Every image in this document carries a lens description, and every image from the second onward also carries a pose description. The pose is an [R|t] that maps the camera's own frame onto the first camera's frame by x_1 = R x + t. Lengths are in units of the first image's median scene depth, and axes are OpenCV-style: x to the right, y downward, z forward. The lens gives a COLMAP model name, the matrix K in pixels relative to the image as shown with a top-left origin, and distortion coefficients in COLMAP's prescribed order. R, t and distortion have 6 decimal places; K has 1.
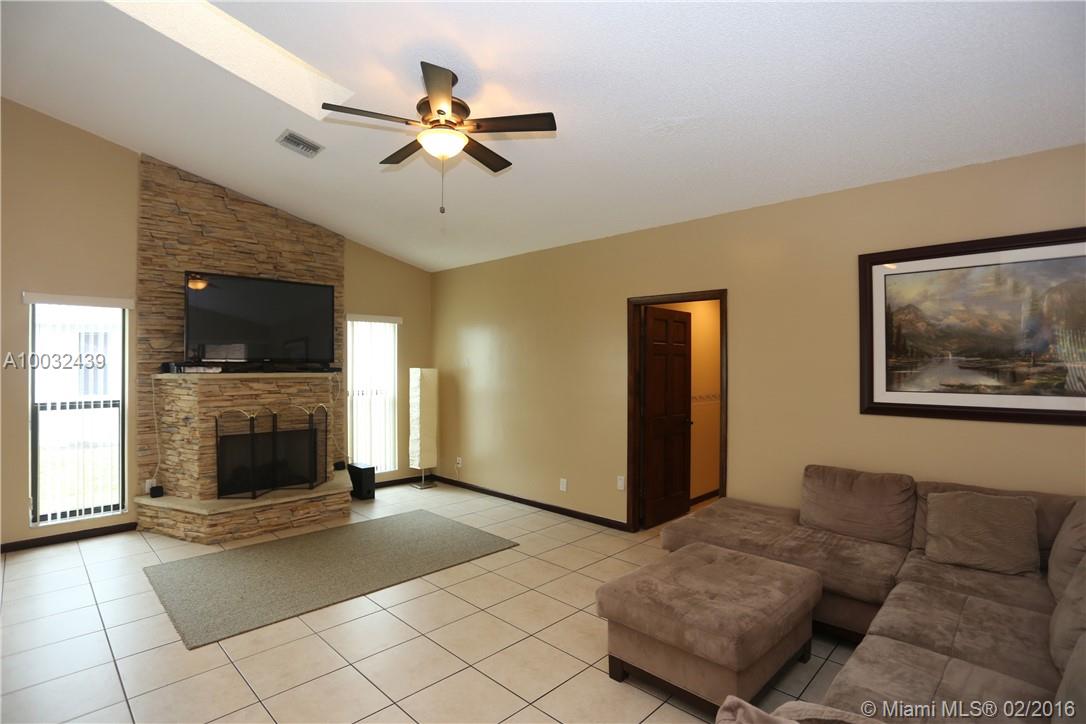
lens RADIAL K [[529.4, 0, 541.2], [0, 529.4, 363.7], [0, 0, 1]] dist [-0.049792, 0.010095]
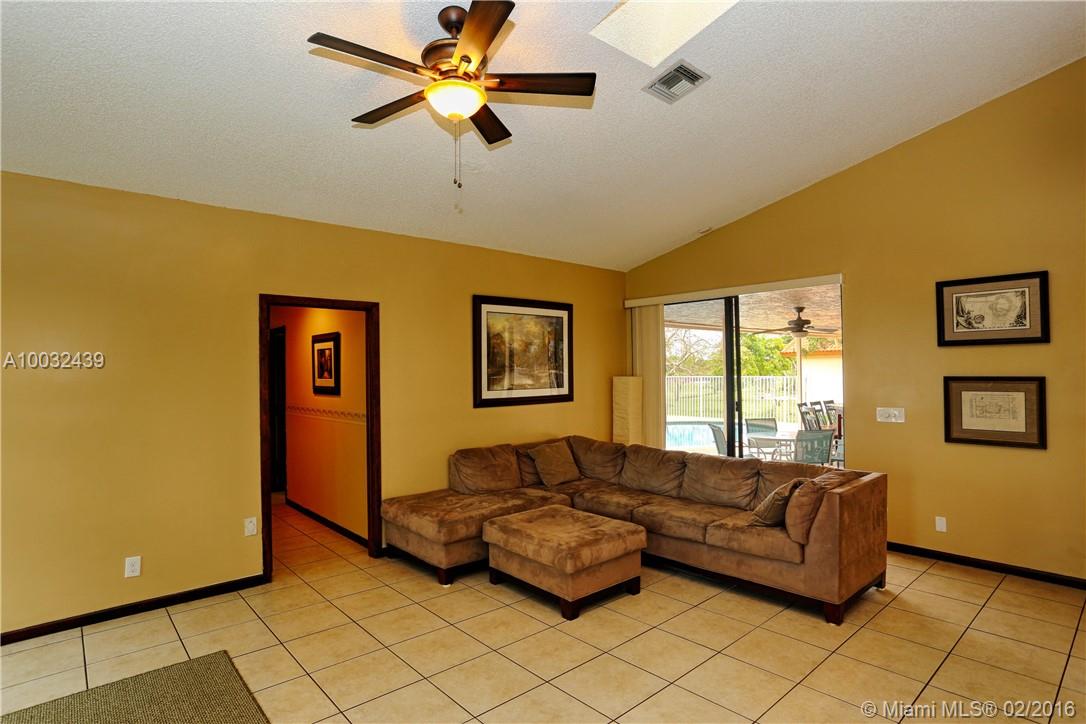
lens RADIAL K [[564.2, 0, 565.1], [0, 564.2, 368.6], [0, 0, 1]] dist [-0.040517, 0.006269]
pose [[0.045374, -0.001578, 0.998969, -0.648609], [0.002672, 0.999995, 0.001459, -0.007859], [-0.998967, 0.002603, 0.045378, 0.498030]]
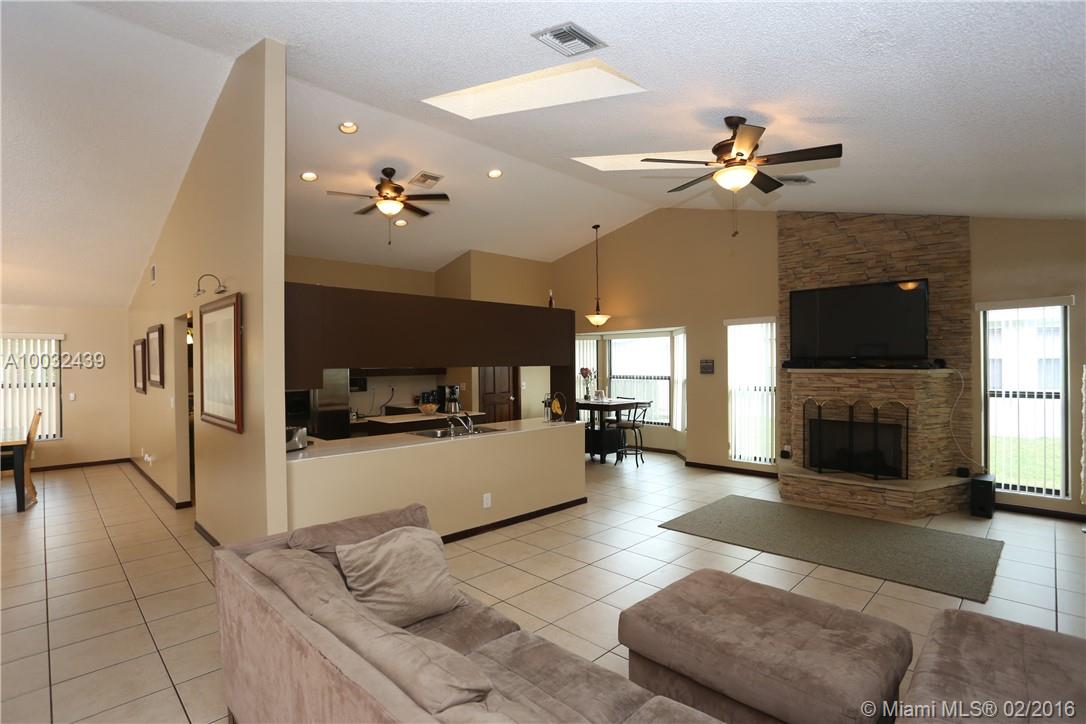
lens RADIAL K [[529.4, 0, 538.5], [0, 529.4, 358.5], [0, 0, 1]] dist [-0.049792, 0.010095]
pose [[-0.006556, -0.002779, -0.999975, 0.624821], [0.015965, 0.999868, -0.002884, -0.012845], [0.999851, -0.015984, -0.006511, 0.337225]]
